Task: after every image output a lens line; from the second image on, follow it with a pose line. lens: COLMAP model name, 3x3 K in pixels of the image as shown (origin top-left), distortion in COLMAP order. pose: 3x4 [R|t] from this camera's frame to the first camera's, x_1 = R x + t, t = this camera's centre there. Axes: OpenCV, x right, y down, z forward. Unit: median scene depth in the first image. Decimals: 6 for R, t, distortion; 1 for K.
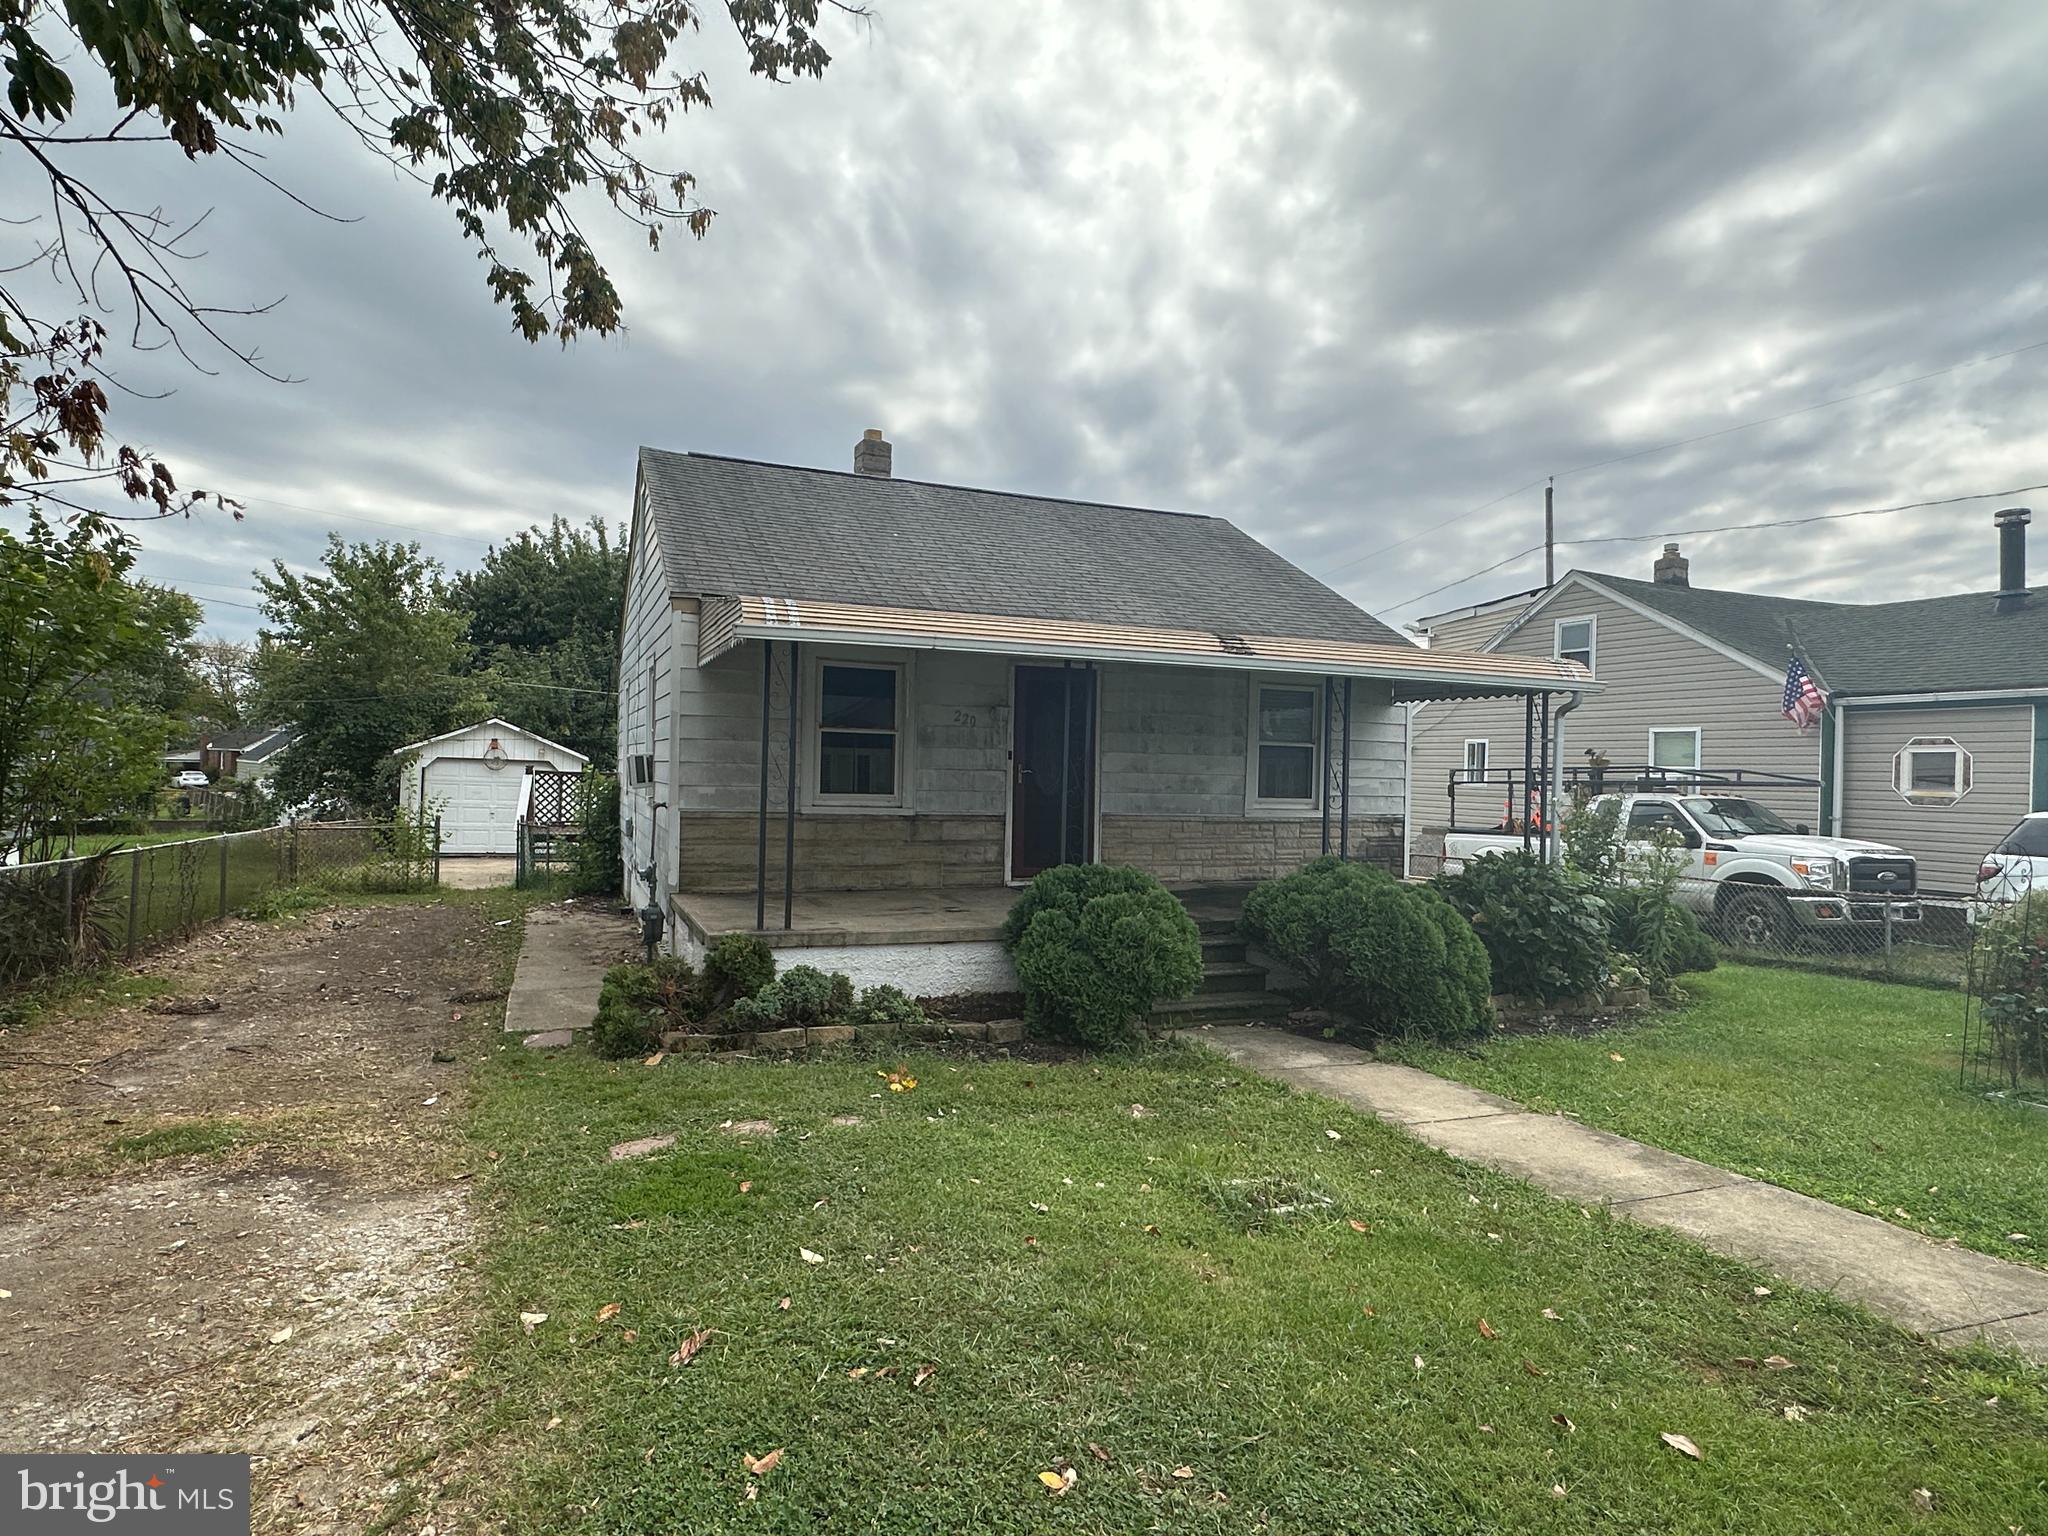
lens RADIAL K [[1163.8, 0, 1024.0], [0, 1163.8, 768.0], [0, 0, 1]] dist [-0.002375, -0.000612]
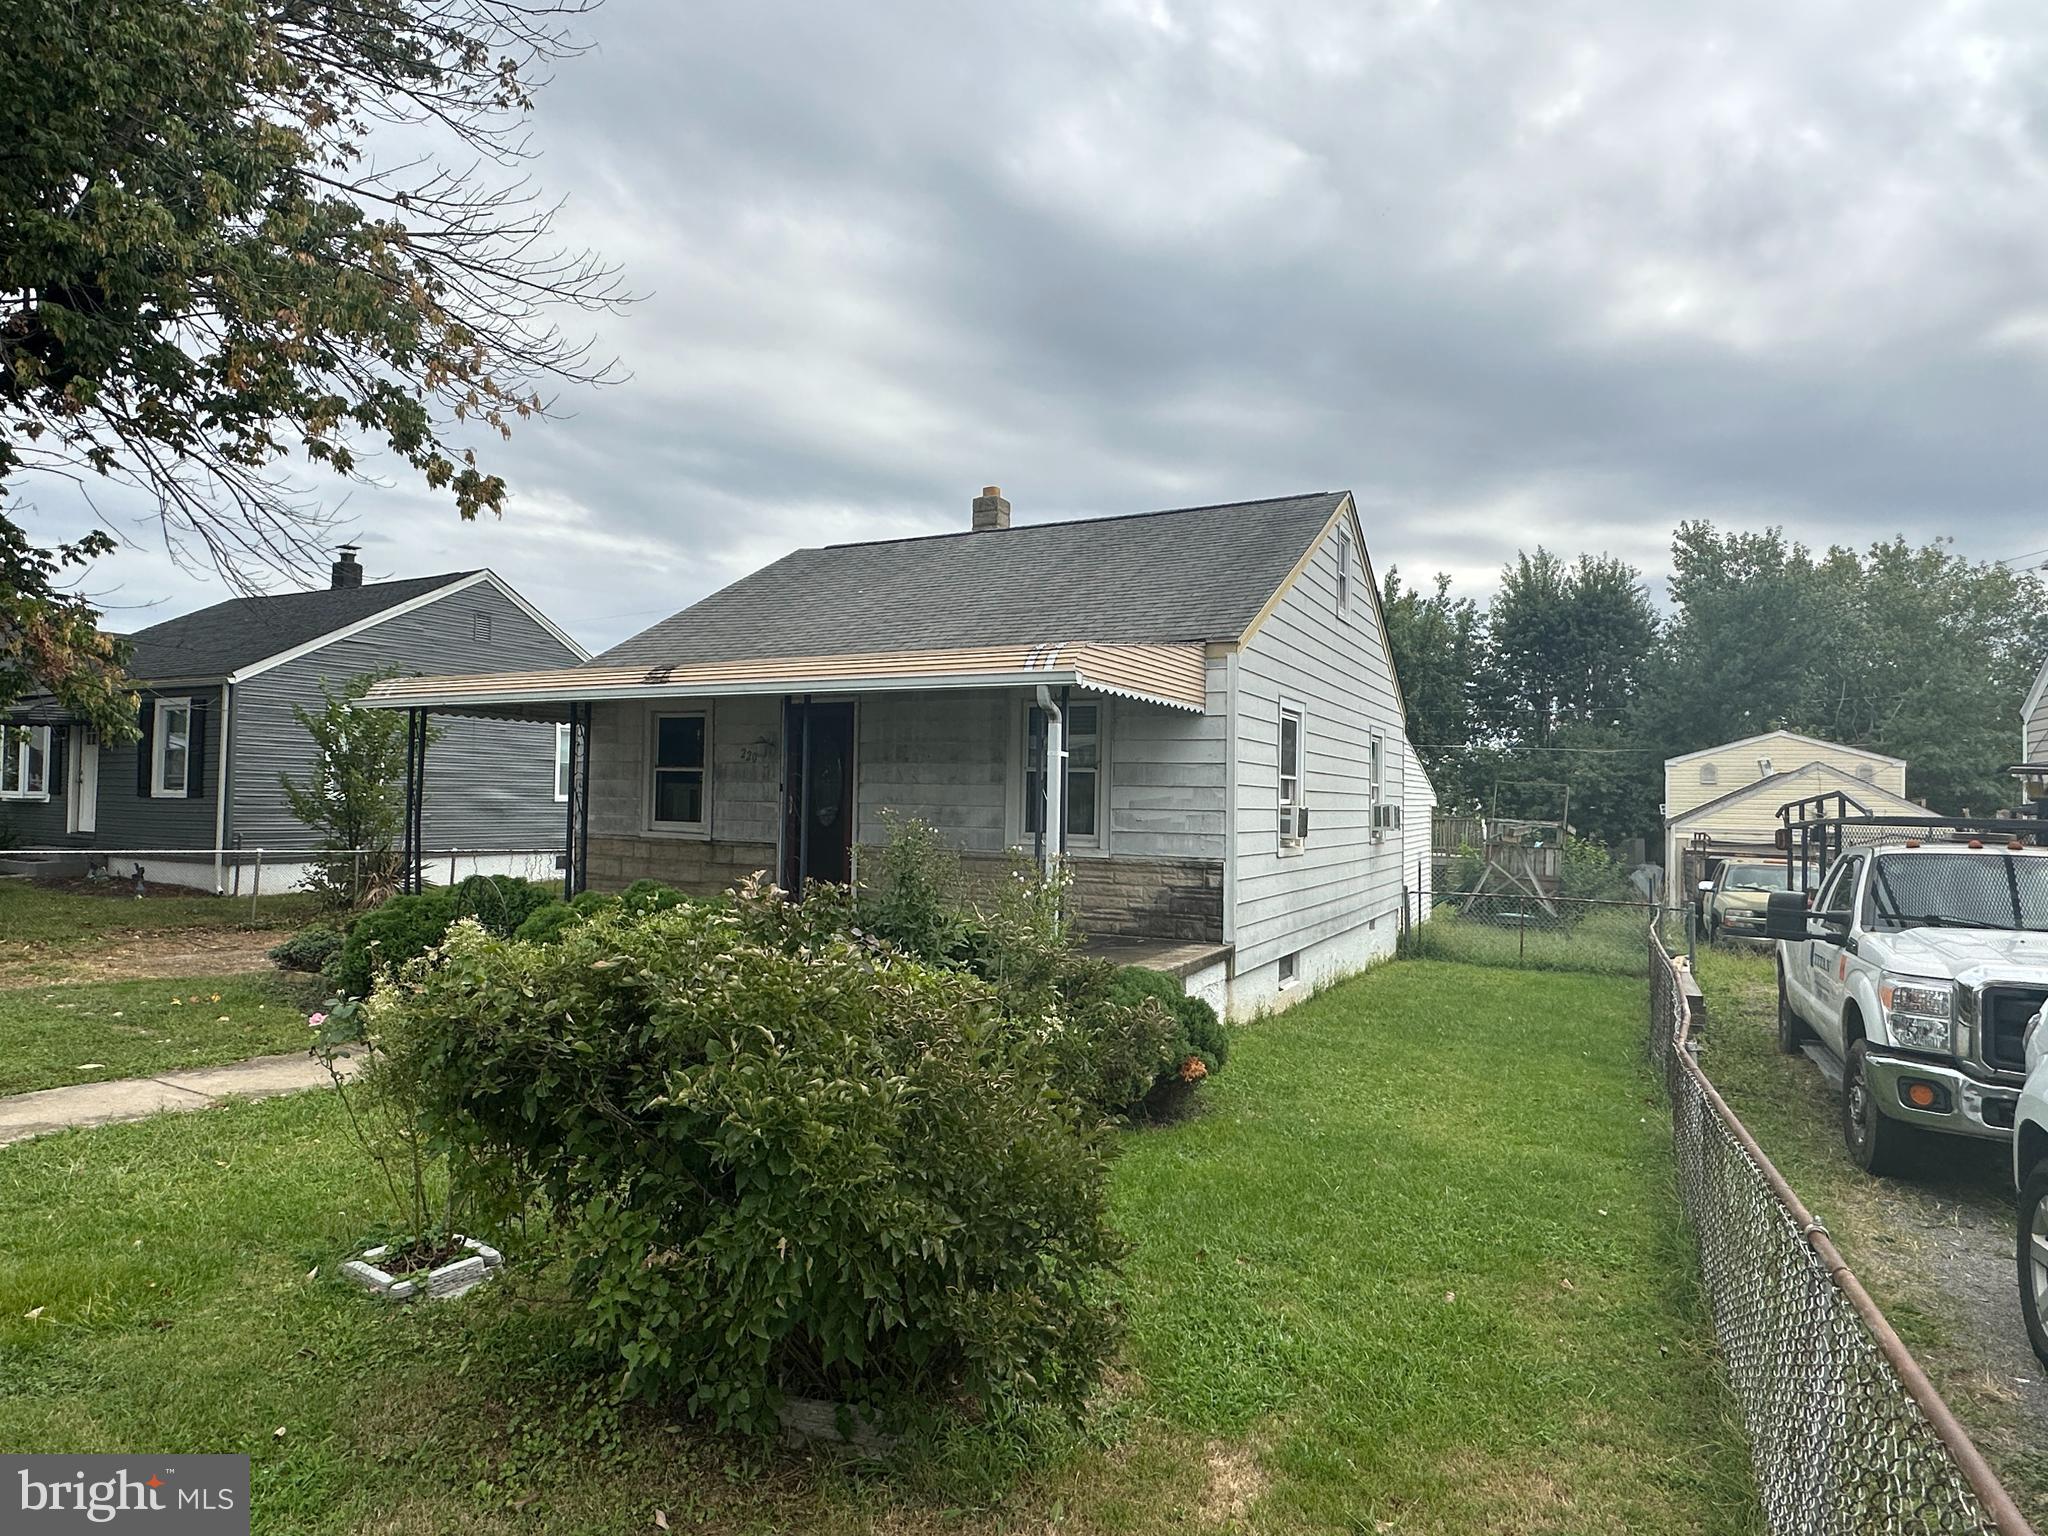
lens RADIAL K [[1163.8, 0, 1024.0], [0, 1163.8, 768.0], [0, 0, 1]] dist [-0.002375, -0.000612]
pose [[0.643294, -0.030470, -0.765013, 0.912667], [-0.005357, 0.999004, -0.044294, 0.016693], [0.765601, 0.032592, 0.642490, 0.456405]]
